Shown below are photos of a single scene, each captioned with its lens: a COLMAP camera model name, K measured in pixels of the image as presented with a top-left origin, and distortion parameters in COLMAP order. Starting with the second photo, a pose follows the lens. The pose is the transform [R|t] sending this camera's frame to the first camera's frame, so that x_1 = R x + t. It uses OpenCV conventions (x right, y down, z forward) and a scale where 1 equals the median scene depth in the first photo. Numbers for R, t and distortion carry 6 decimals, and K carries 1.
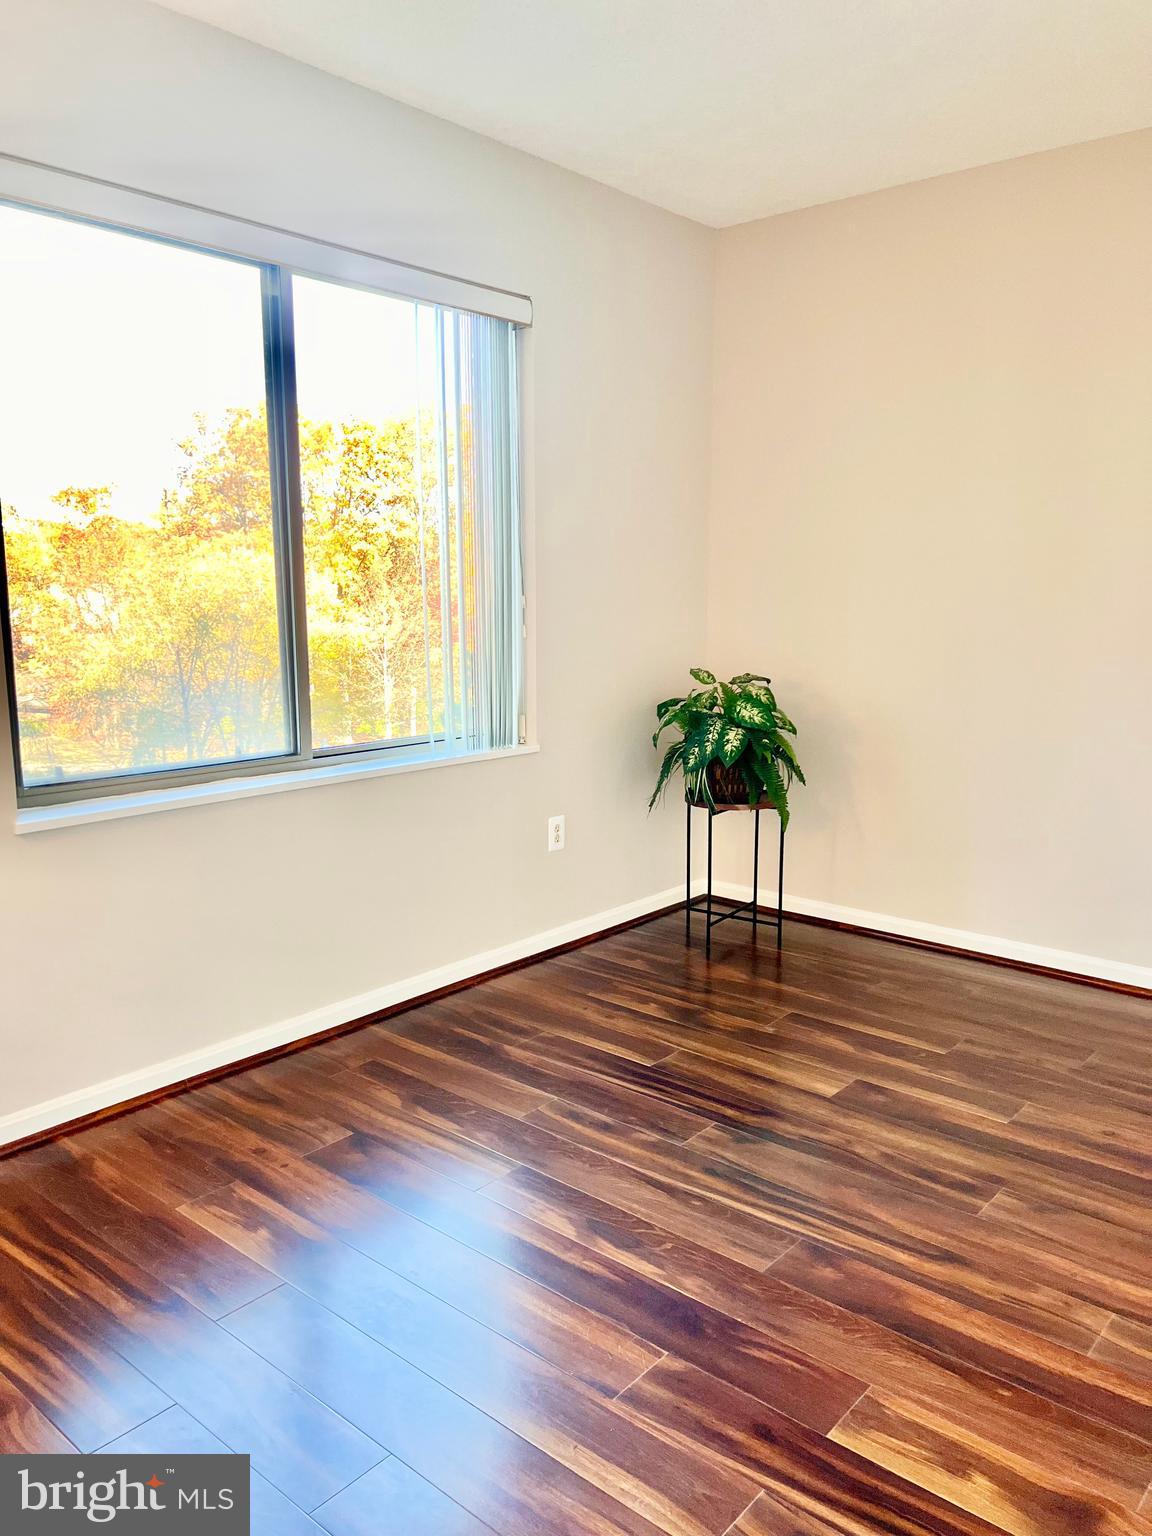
lens RADIAL K [[1157.0, 0, 569.6], [0, 1157.0, 769.6], [0, 0, 1]] dist [0.056609, -0.060980]
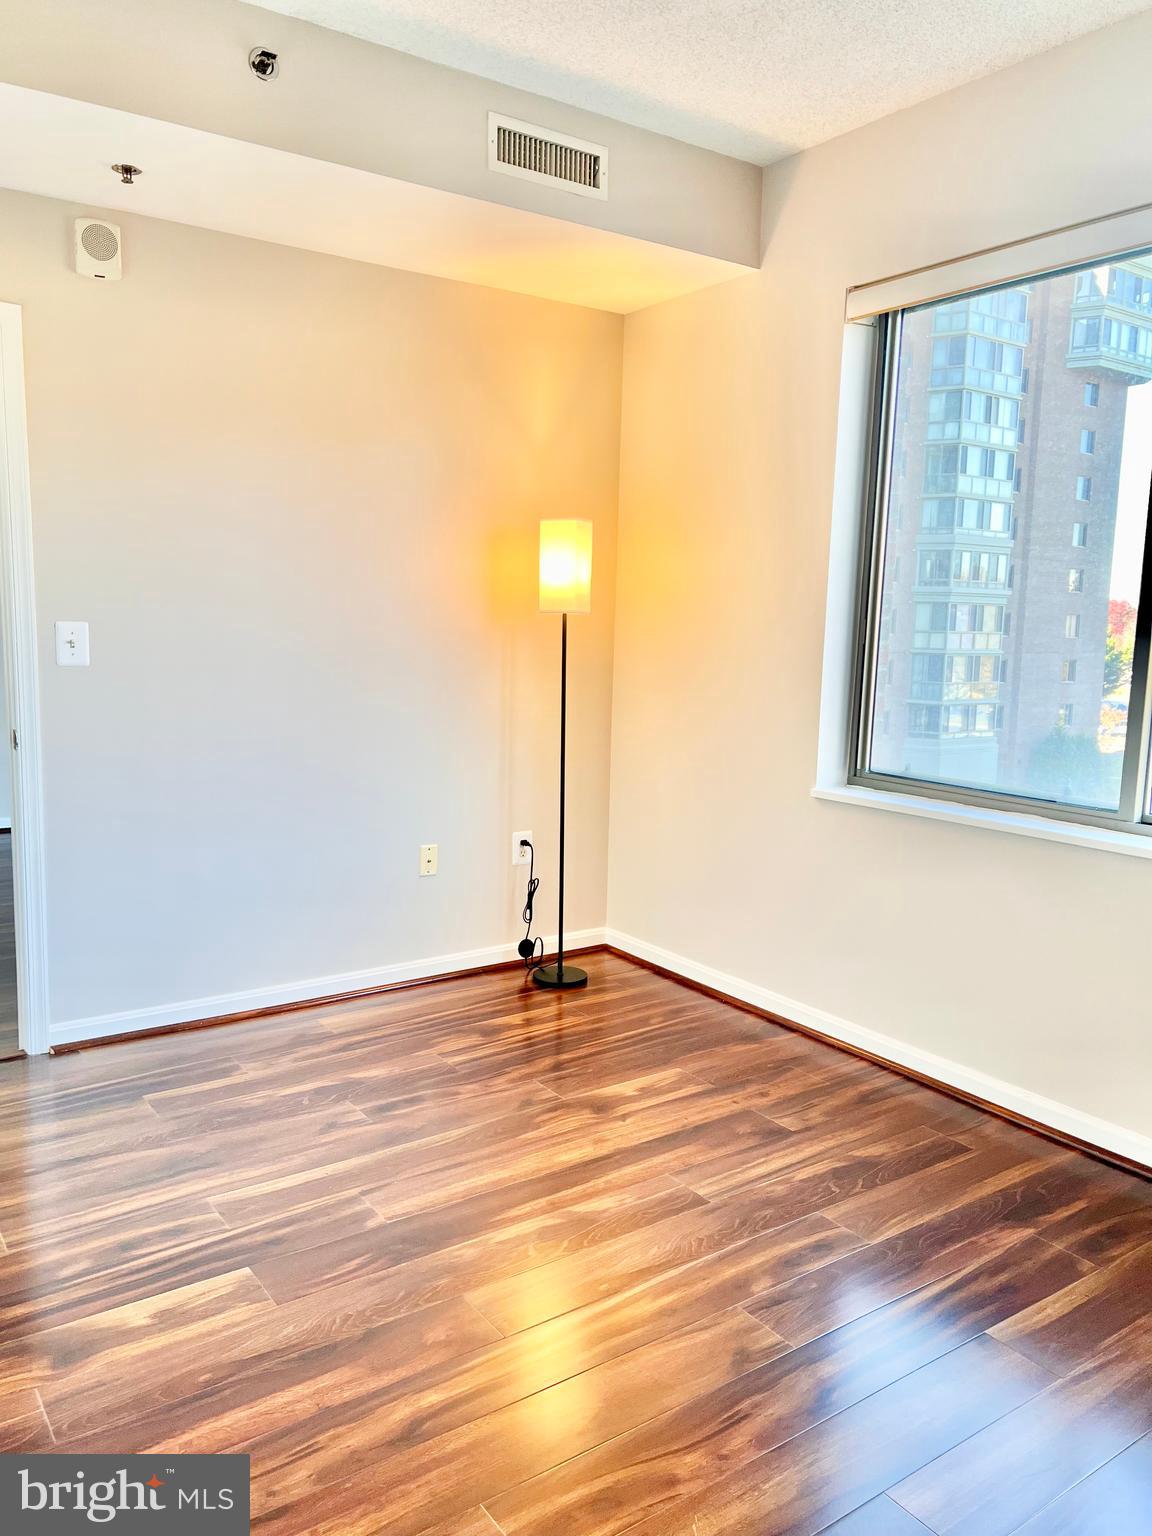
lens RADIAL K [[1157.0, 0, 567.2], [0, 1157.0, 769.1], [0, 0, 1]] dist [0.056609, -0.060980]
pose [[-0.257969, 0.118679, -0.958836, 0.973762], [-0.167407, 0.971925, 0.165339, -0.166594], [0.951539, 0.203168, -0.230859, 1.153096]]
